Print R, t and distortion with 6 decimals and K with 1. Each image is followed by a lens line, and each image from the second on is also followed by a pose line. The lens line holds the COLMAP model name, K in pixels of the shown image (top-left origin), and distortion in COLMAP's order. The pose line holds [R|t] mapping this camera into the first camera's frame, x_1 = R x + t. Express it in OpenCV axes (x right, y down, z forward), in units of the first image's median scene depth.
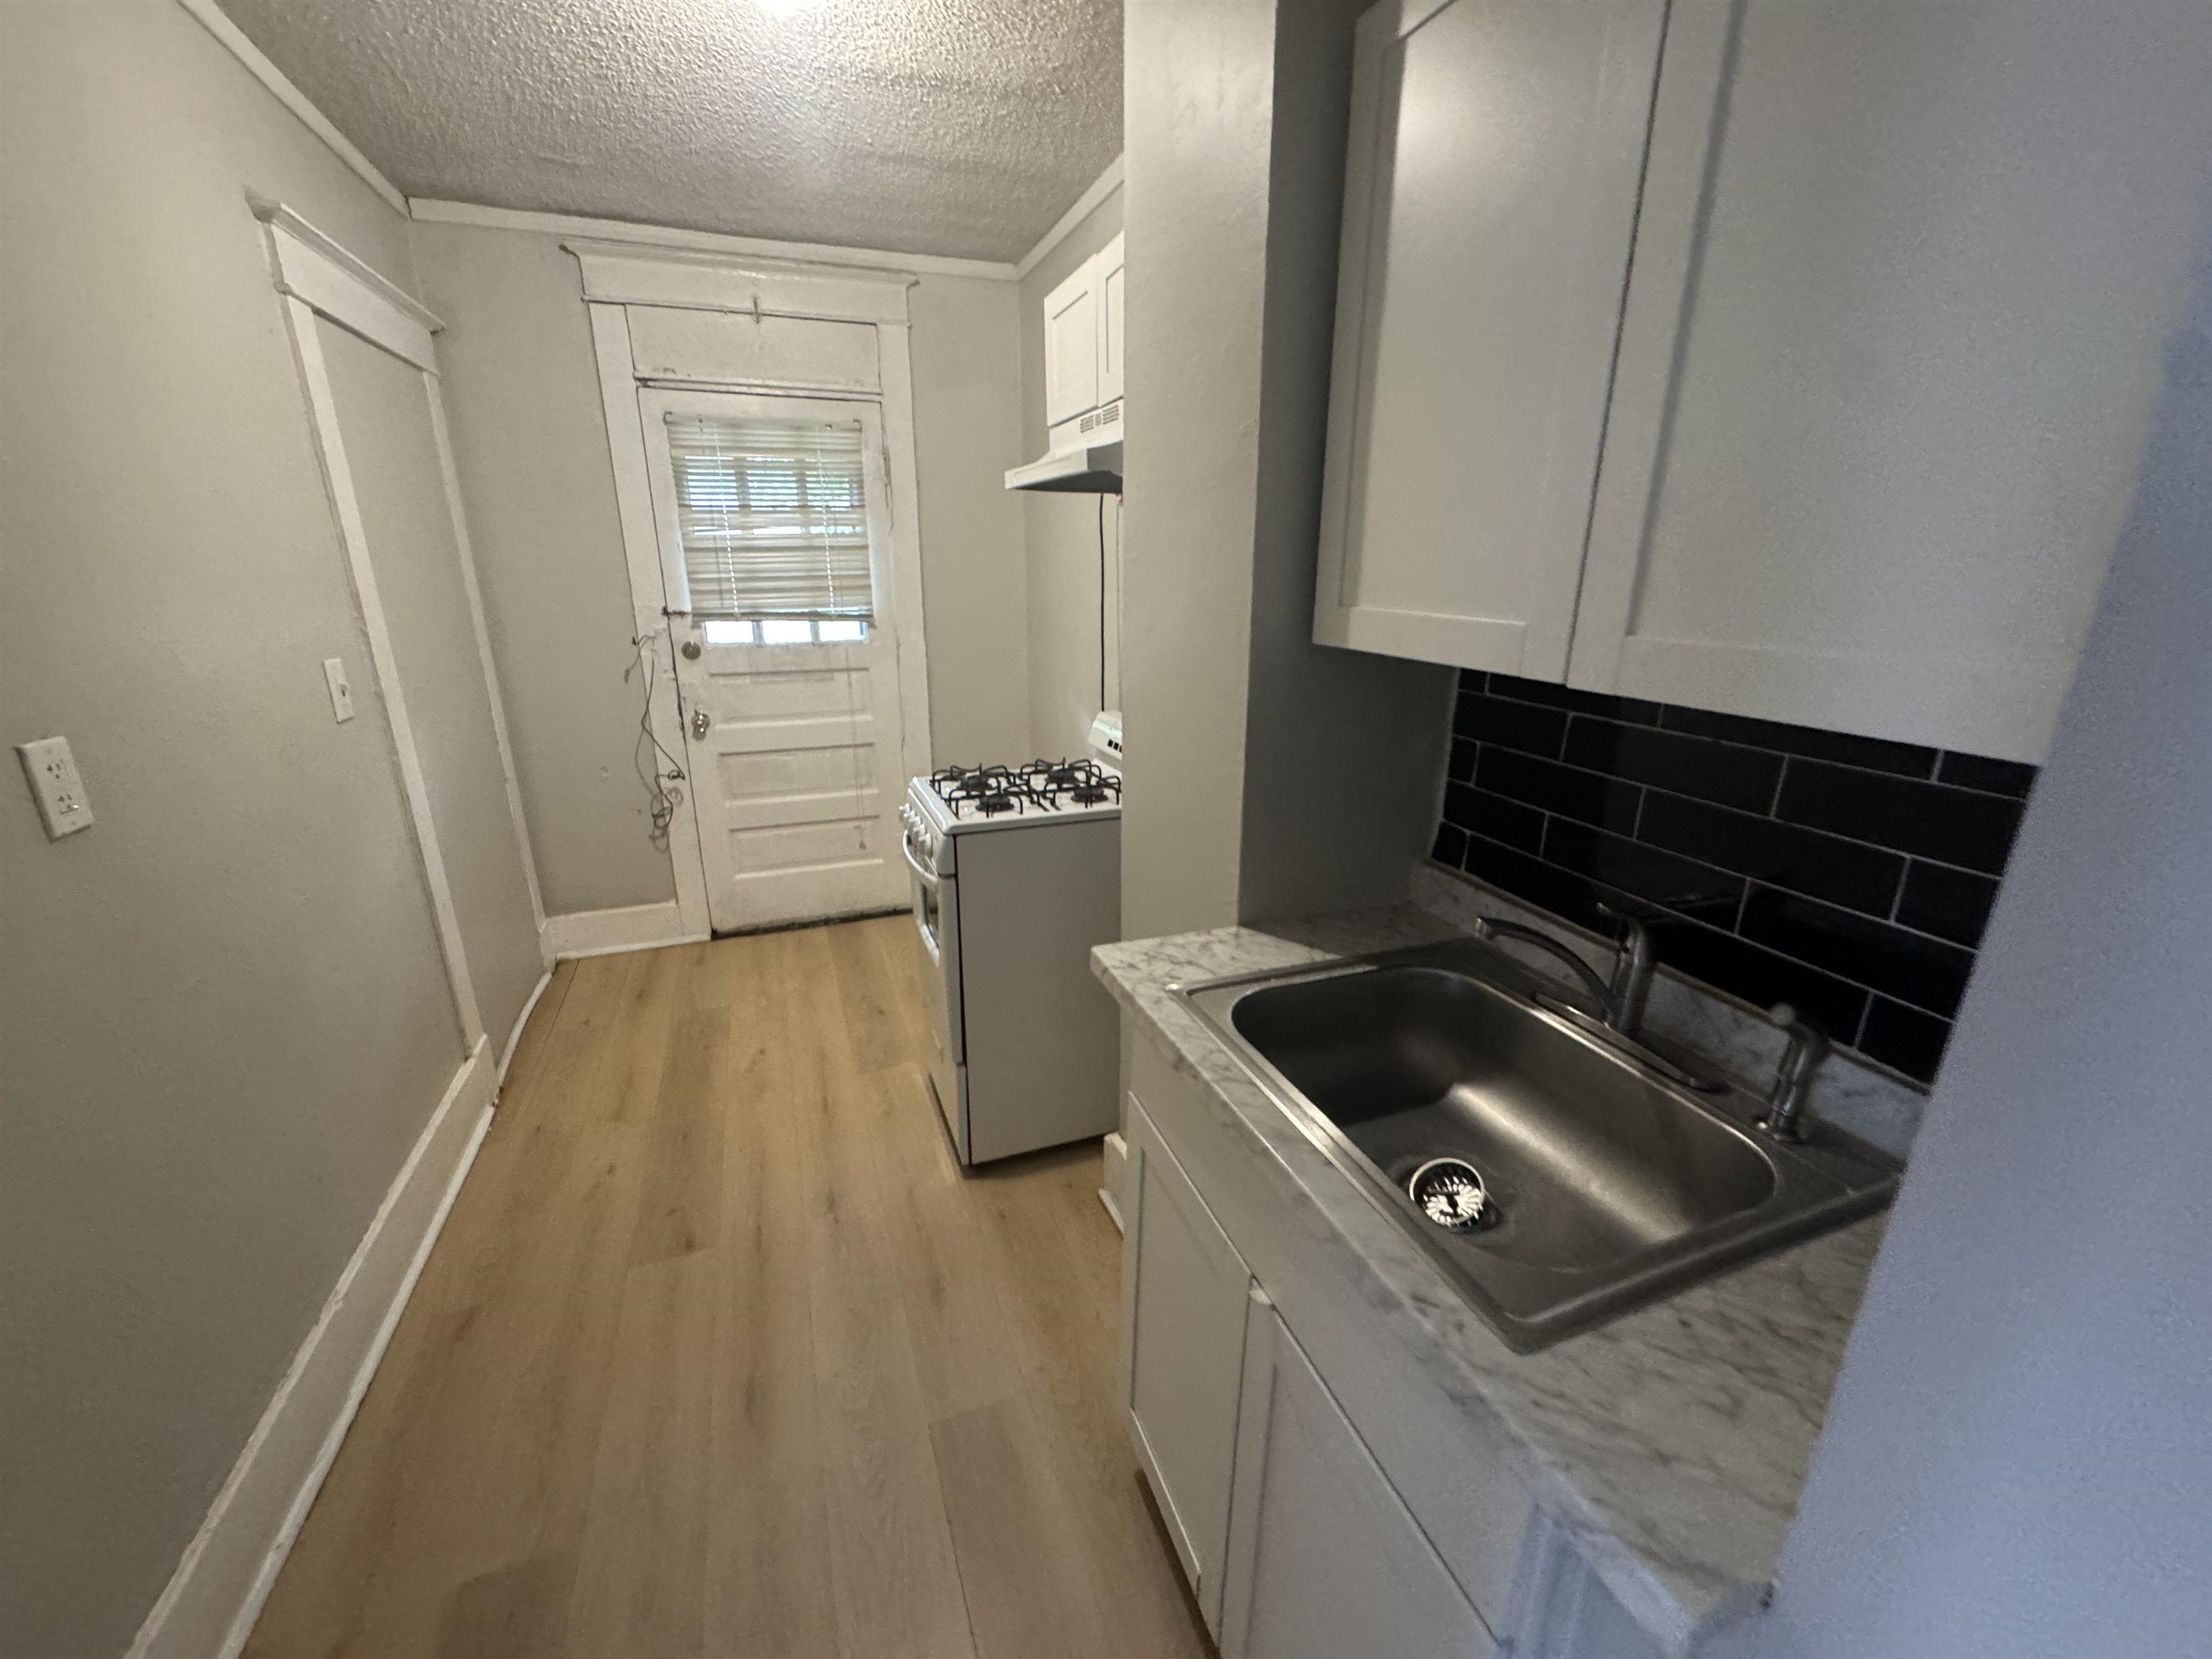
lens RADIAL K [[886.7, 0, 1106.0], [0, 886.7, 829.5], [0, 0, 1]] dist [-0.000914, 0.000026]
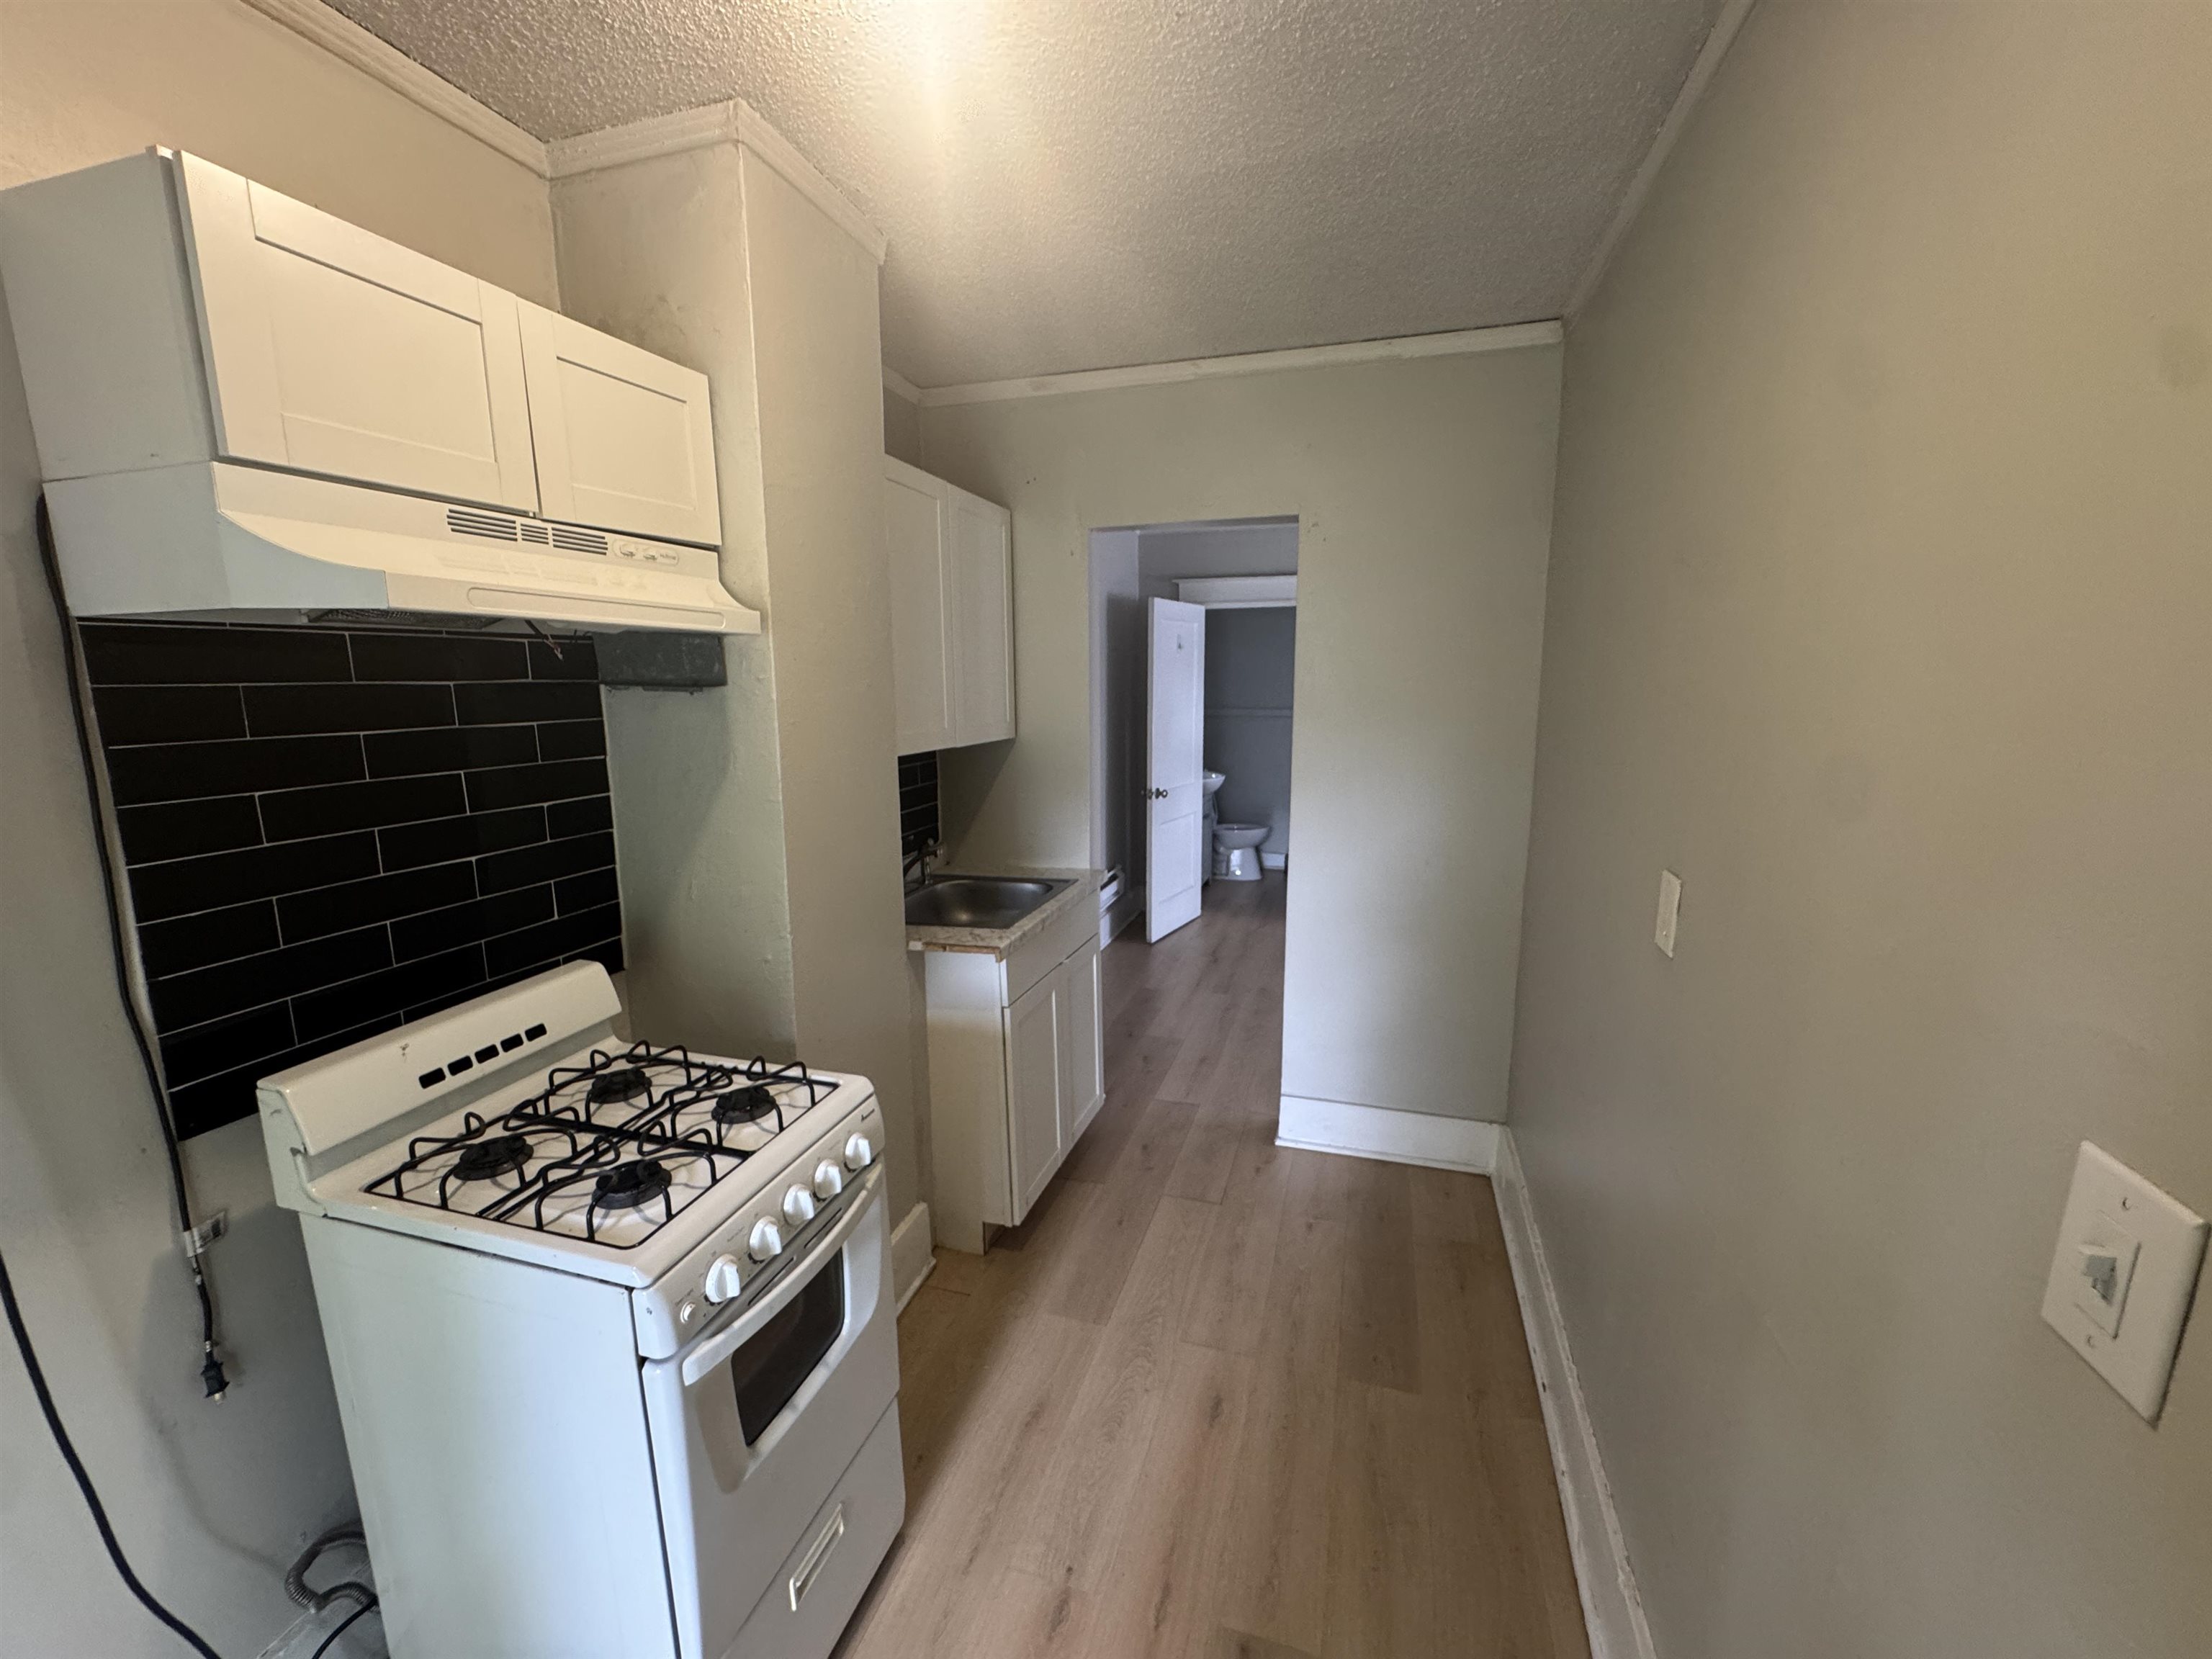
lens RADIAL K [[886.7, 0, 1106.0], [0, 886.7, 829.5], [0, 0, 1]] dist [-0.000914, 0.000026]
pose [[-0.792567, -0.105367, 0.600612, -0.860754], [0.179881, 0.900728, 0.395389, -0.512833], [-0.582649, 0.421411, -0.694934, 1.488548]]
